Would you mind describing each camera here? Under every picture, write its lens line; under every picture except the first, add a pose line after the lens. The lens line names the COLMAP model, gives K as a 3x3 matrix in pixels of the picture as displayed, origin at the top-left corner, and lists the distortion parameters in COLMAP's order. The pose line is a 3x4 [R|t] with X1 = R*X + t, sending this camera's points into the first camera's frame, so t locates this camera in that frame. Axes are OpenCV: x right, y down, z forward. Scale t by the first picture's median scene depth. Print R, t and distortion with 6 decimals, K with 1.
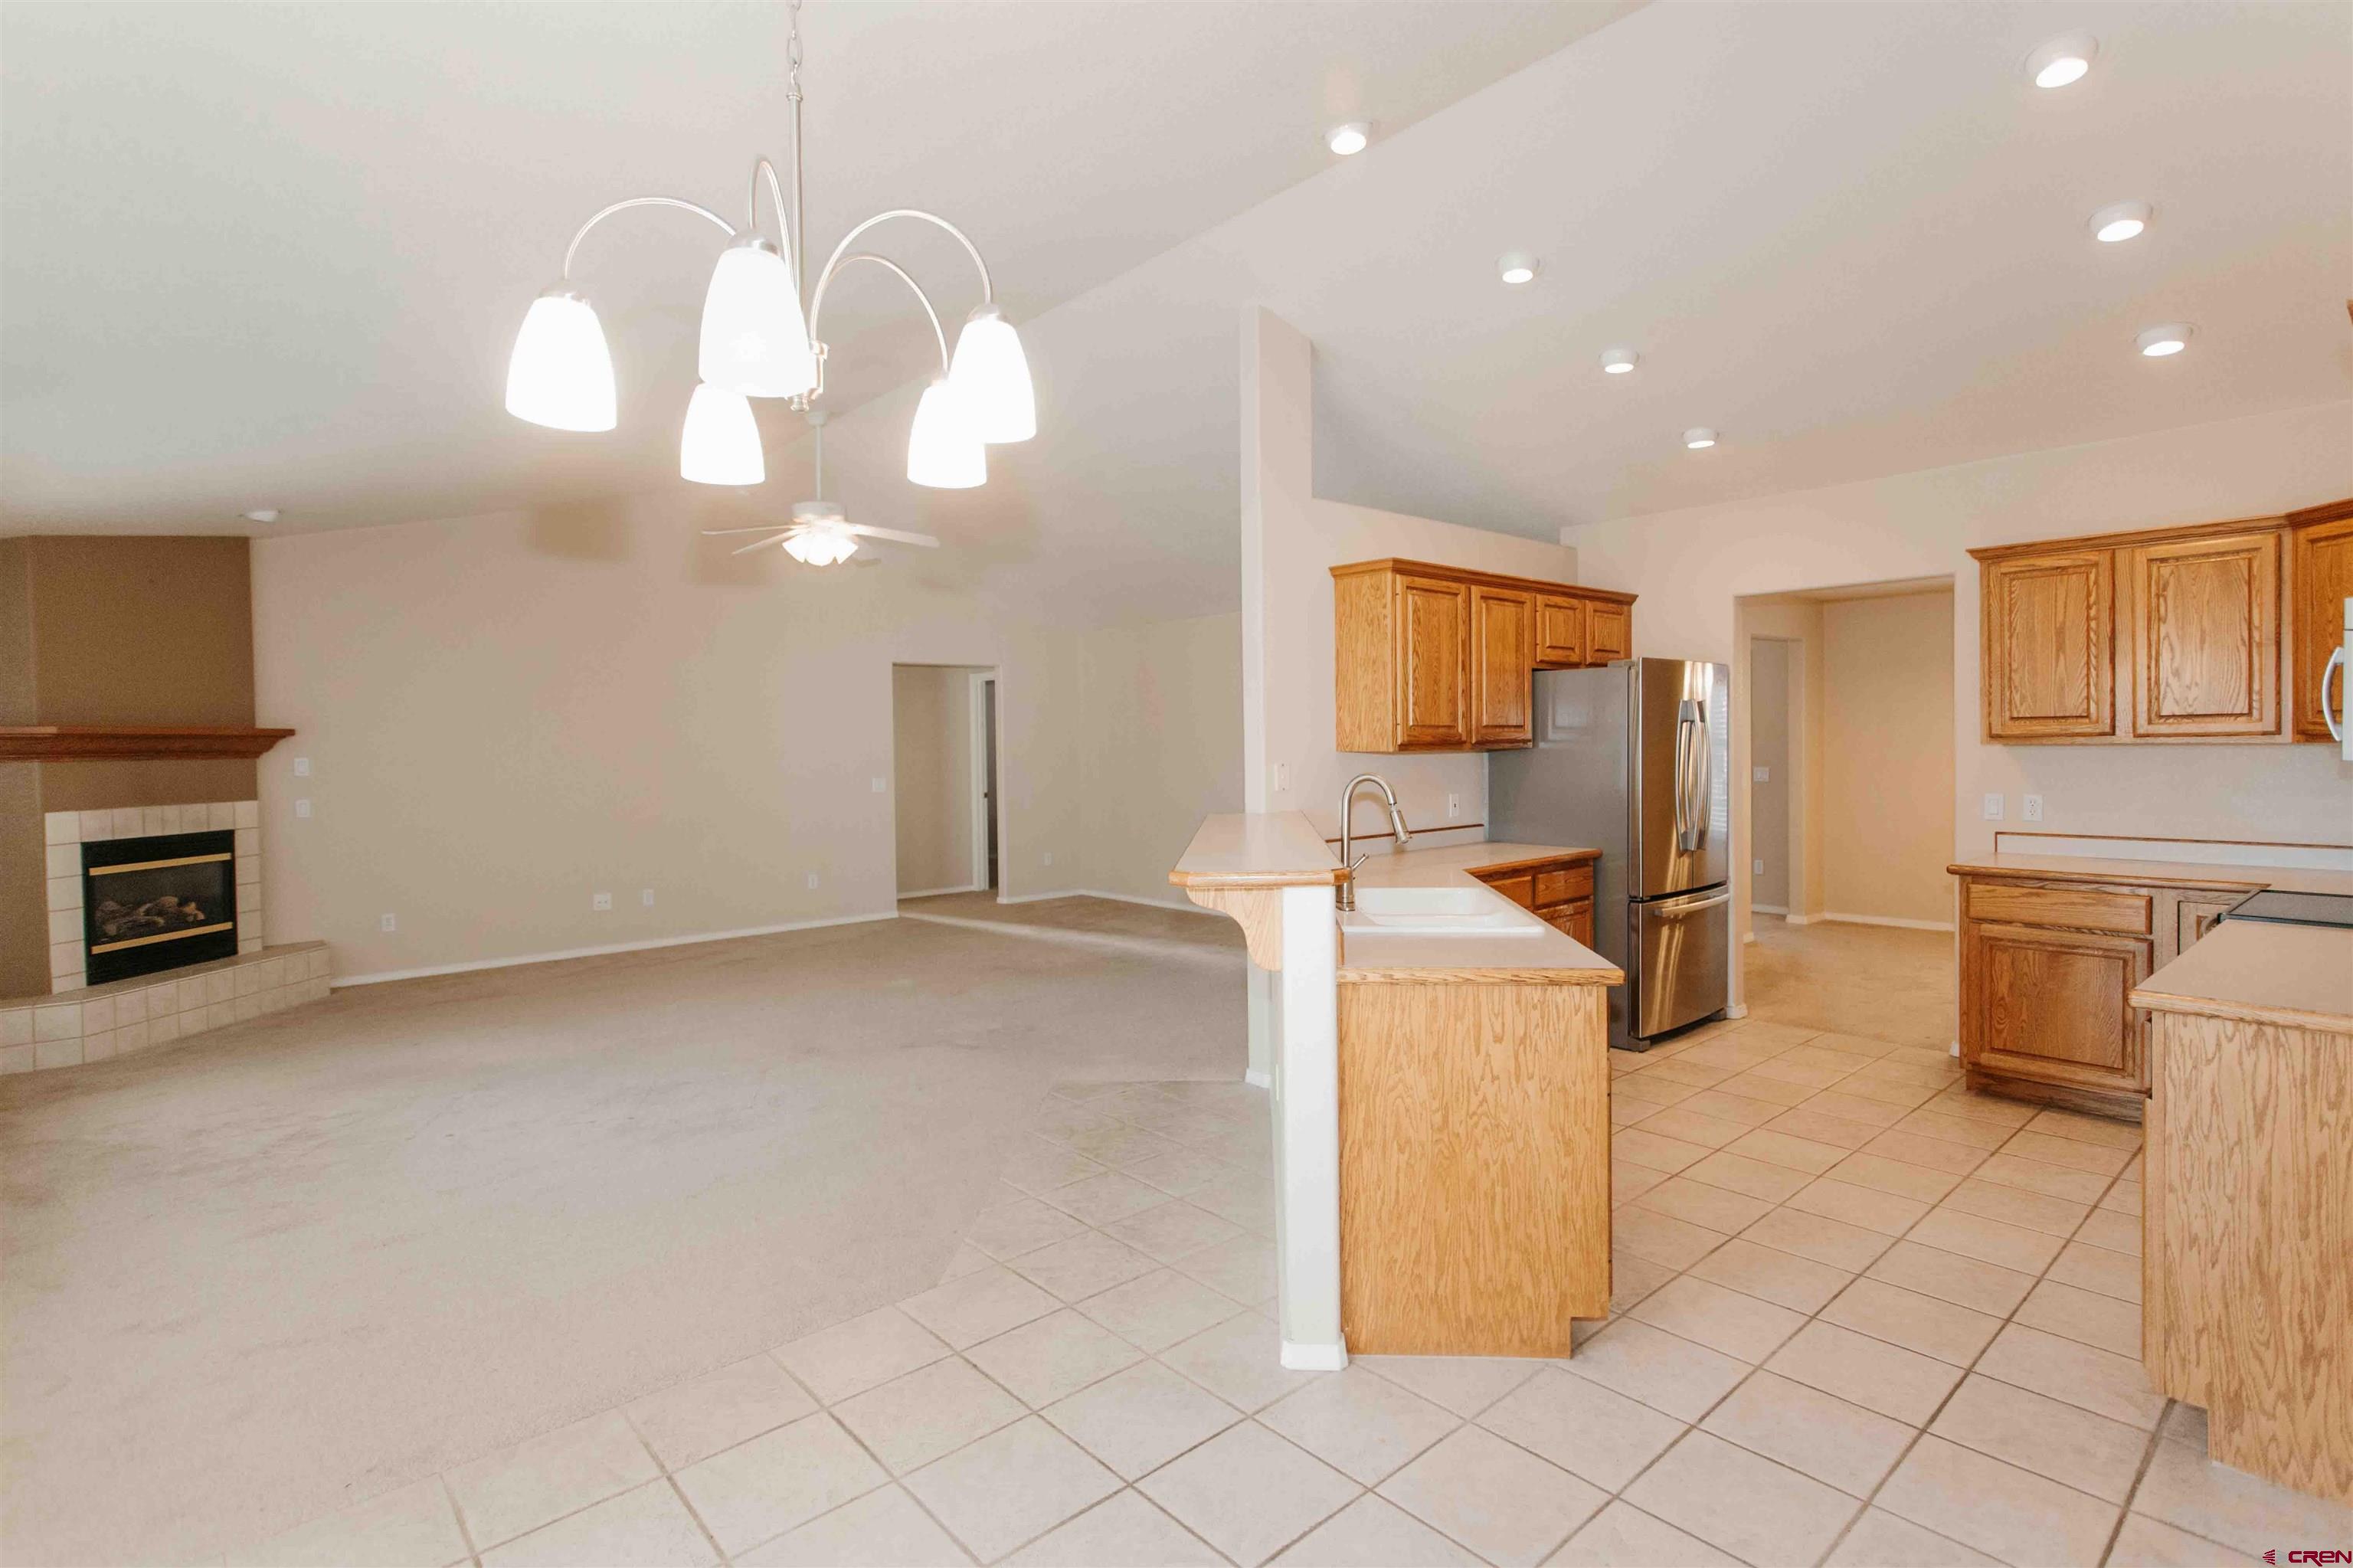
lens RADIAL K [[1136.9, 0, 1205.4], [0, 1136.9, 750.9], [0, 0, 1]] dist [0.001385, 0.000501]
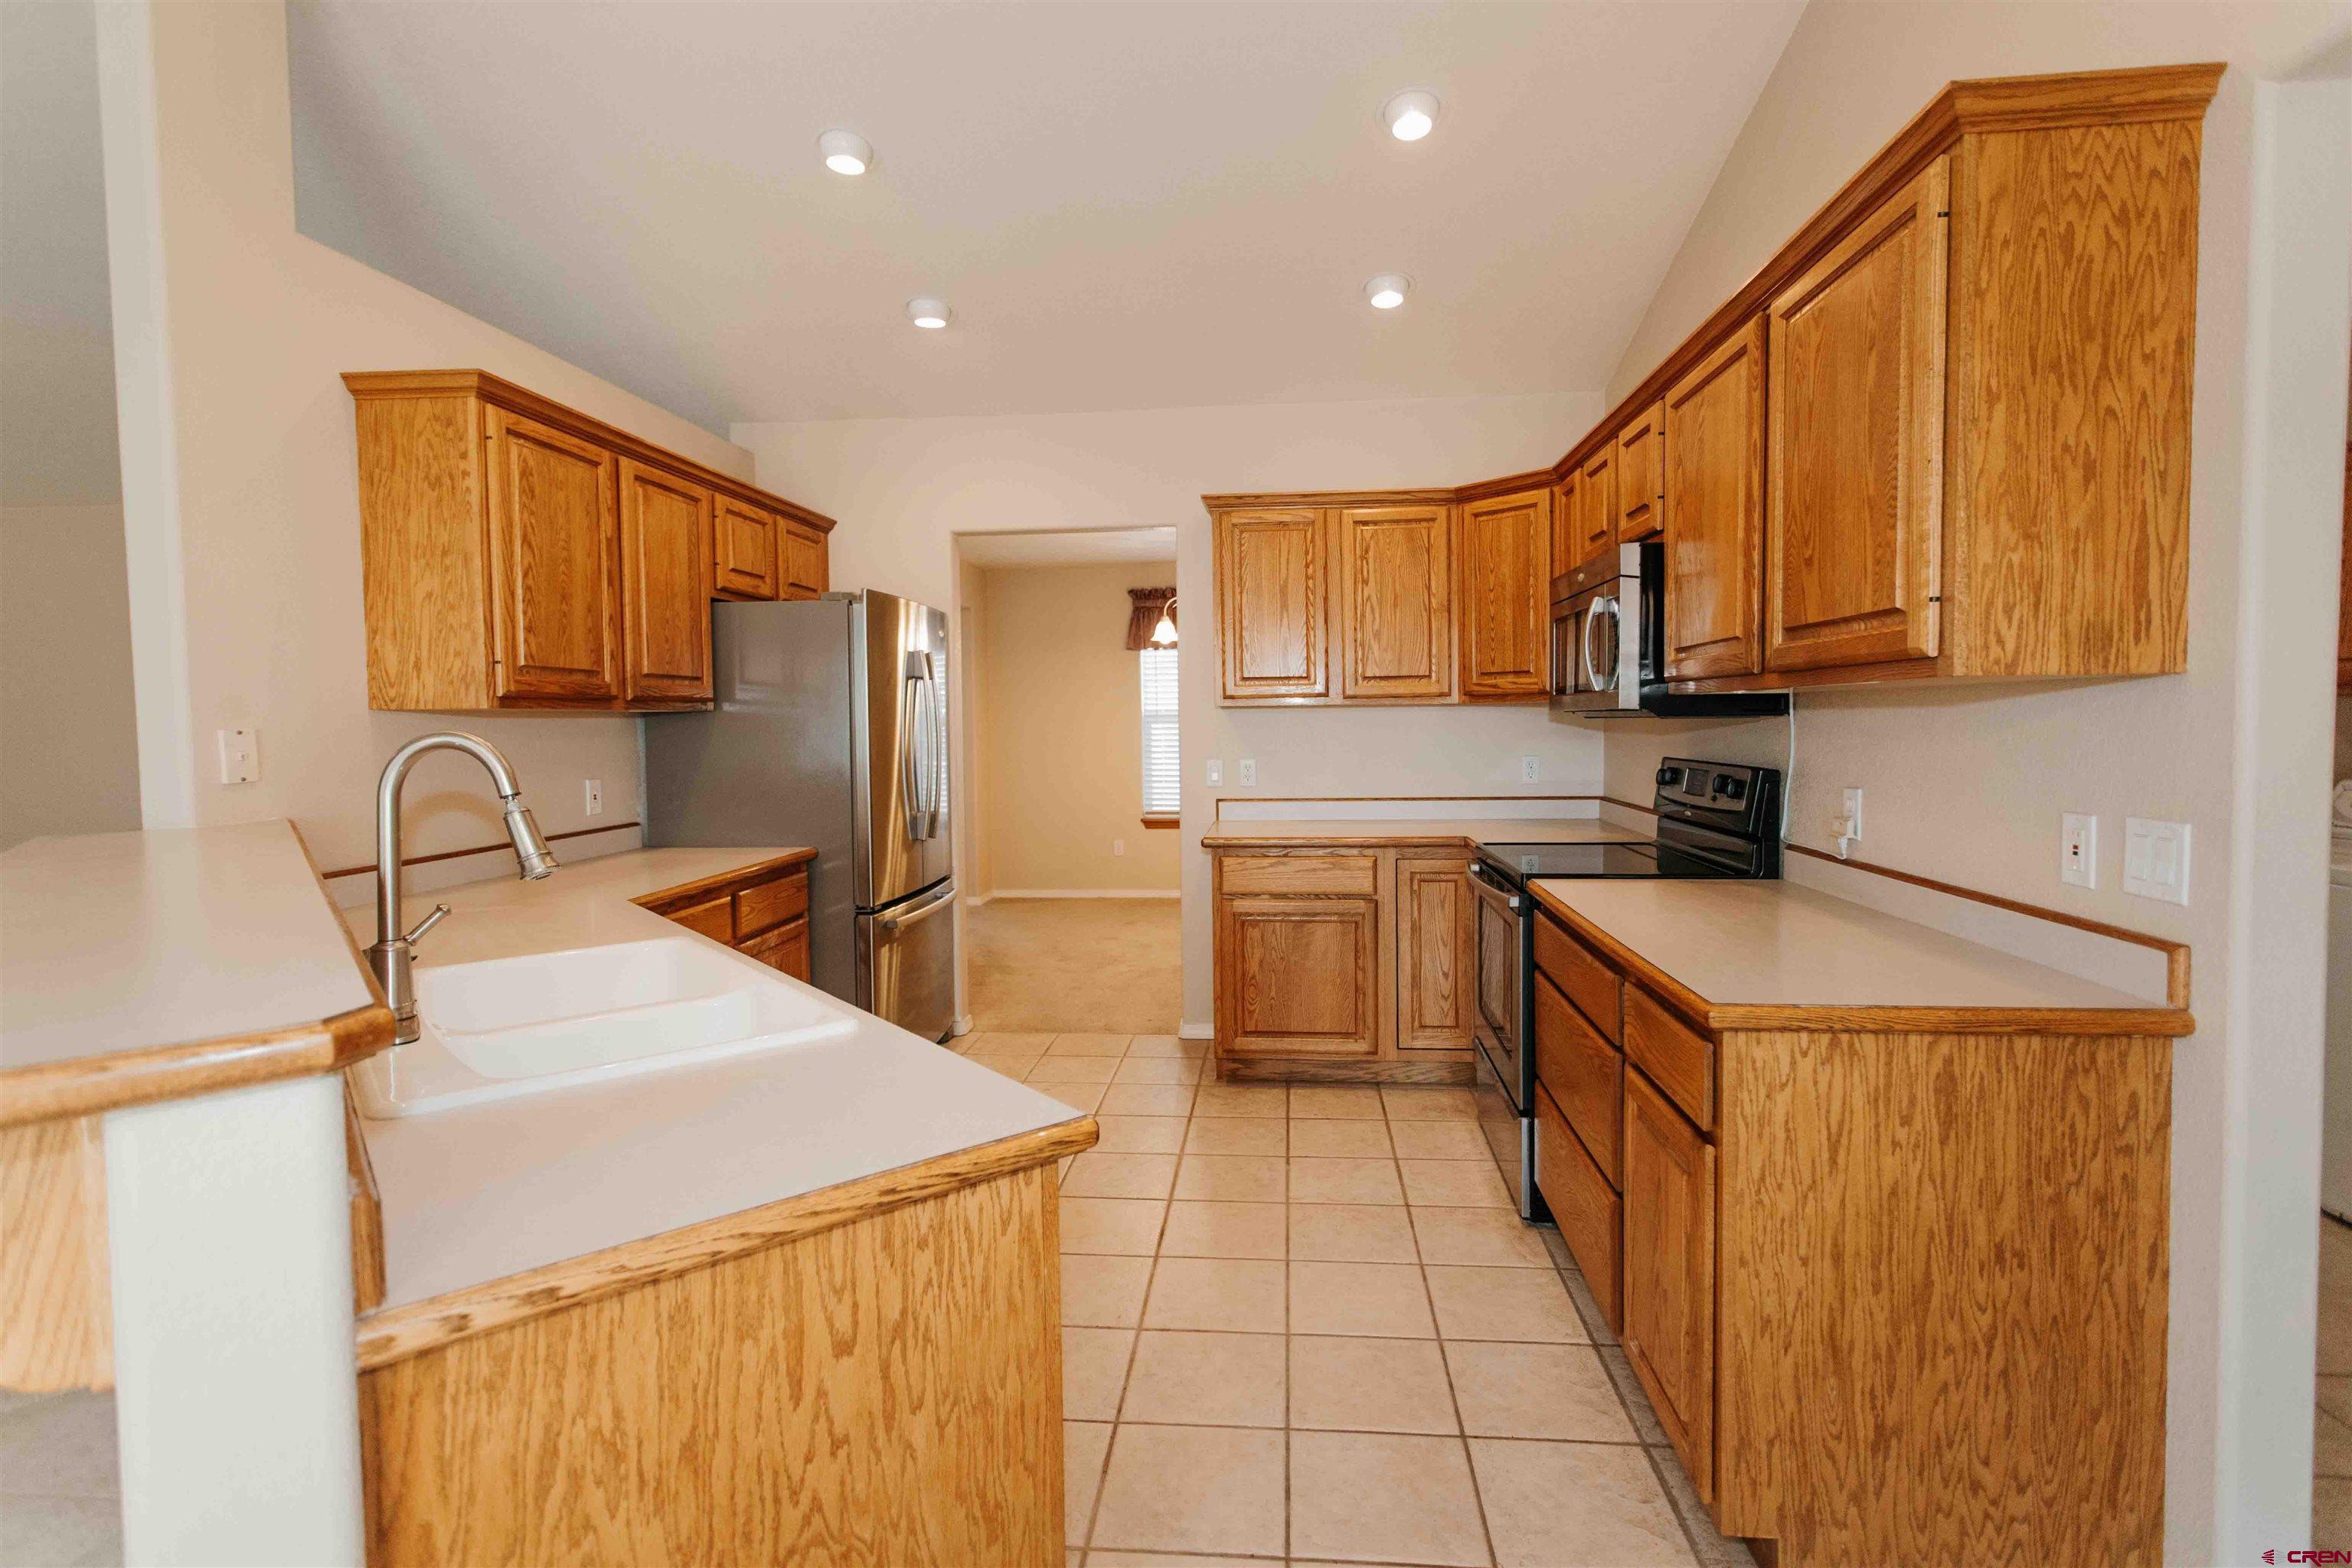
lens RADIAL K [[1118.8, 0, 1180.6], [0, 1118.8, 771.0], [0, 0, 1]] dist [0.001914, 0.001400]
pose [[0.743780, -0.028495, 0.667817, 0.049797], [0.008936, 0.999426, 0.032692, 0.018847], [-0.668365, -0.018348, 0.743607, 0.375145]]
